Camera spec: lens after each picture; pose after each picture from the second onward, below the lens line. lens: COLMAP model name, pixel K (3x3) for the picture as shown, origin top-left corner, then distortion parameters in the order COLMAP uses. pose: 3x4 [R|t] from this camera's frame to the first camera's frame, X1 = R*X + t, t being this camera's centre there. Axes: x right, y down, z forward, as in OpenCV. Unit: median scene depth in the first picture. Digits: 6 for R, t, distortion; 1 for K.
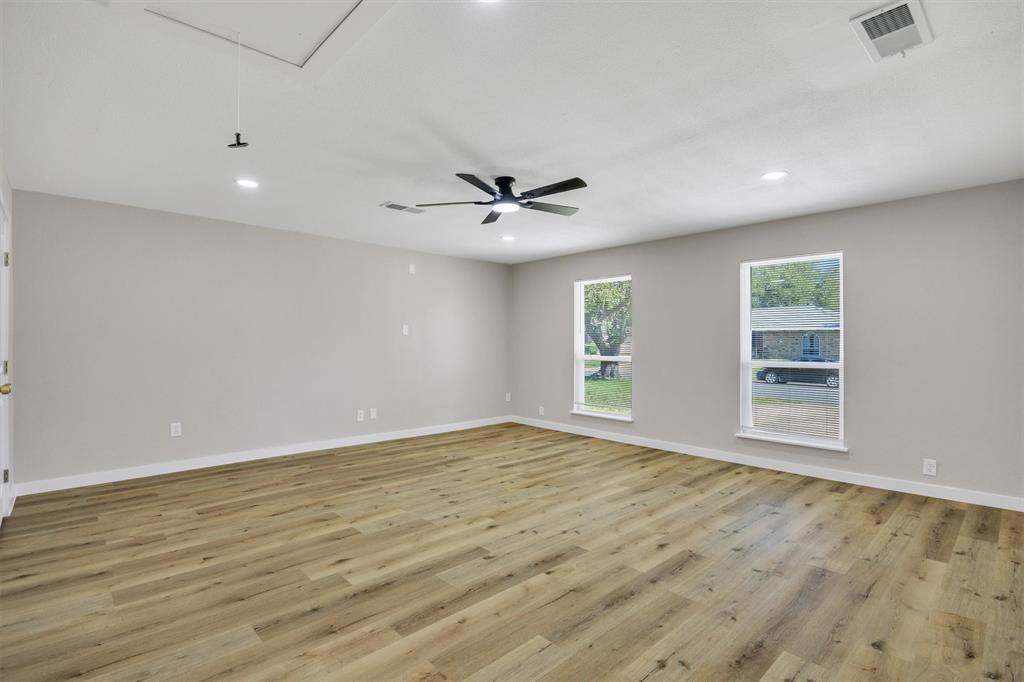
lens RADIAL K [[480.8, 0, 505.5], [0, 480.8, 342.1], [0, 0, 1]] dist [-0.014464, 0.000099]
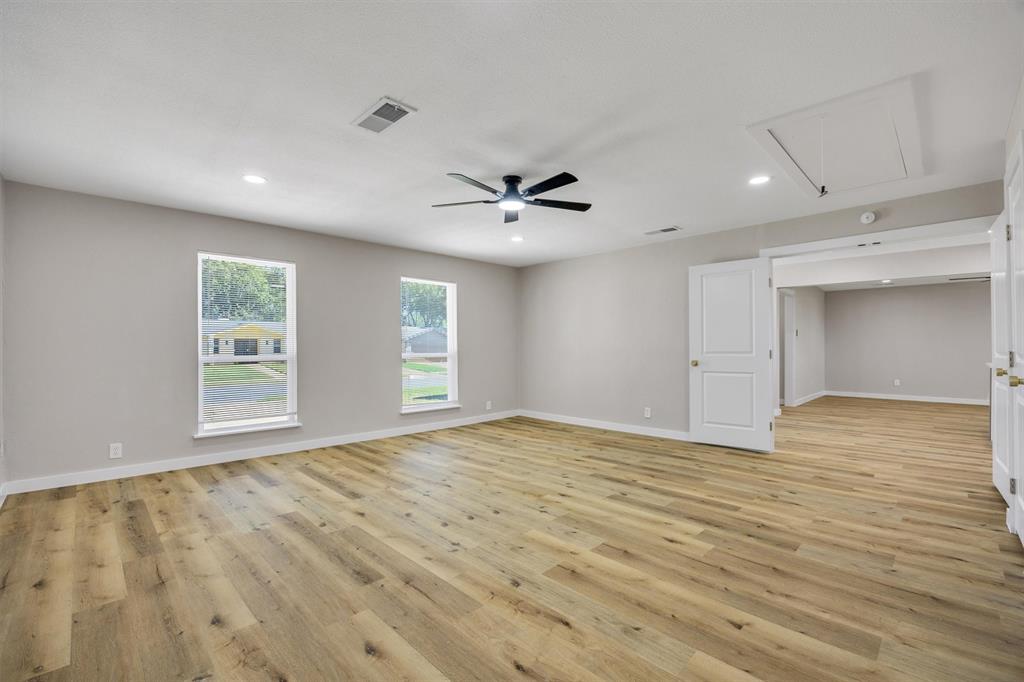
lens RADIAL K [[446.8, 0, 517.9], [0, 446.8, 347.1], [0, 0, 1]] dist [-0.010066, -0.000023]
pose [[-0.046326, 0.000485, 0.998926, -1.071815], [-0.000120, 1.000000, -0.000491, 0.032421], [-0.998926, -0.000143, -0.046326, 1.142877]]
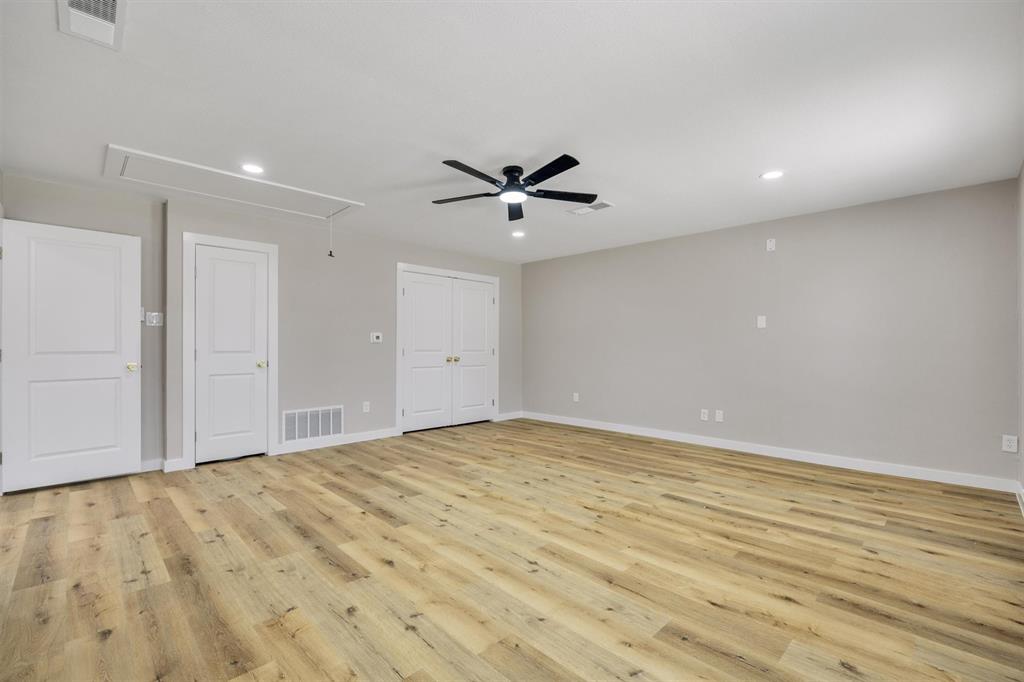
lens RADIAL K [[446.8, 0, 517.9], [0, 446.8, 347.1], [0, 0, 1]] dist [-0.010066, -0.000023]
pose [[0.044035, 0.000594, -0.999030, 1.025019], [0.003309, 0.999994, 0.000741, 0.029477], [0.999024, -0.003338, 0.044033, 1.071992]]
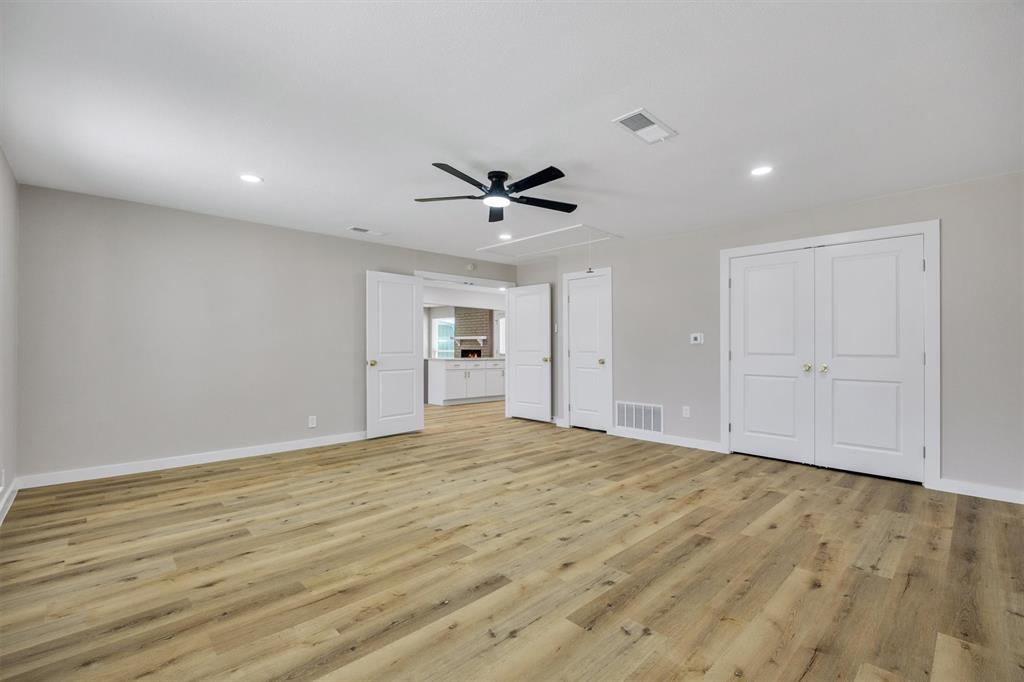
lens RADIAL K [[446.8, 0, 517.9], [0, 446.8, 347.1], [0, 0, 1]] dist [-0.010066, -0.000023]
pose [[-0.999520, -0.001210, -0.030942, -0.018140], [-0.001037, 0.999984, -0.005617, 0.031682], [0.030949, -0.005582, -0.999505, 2.154124]]
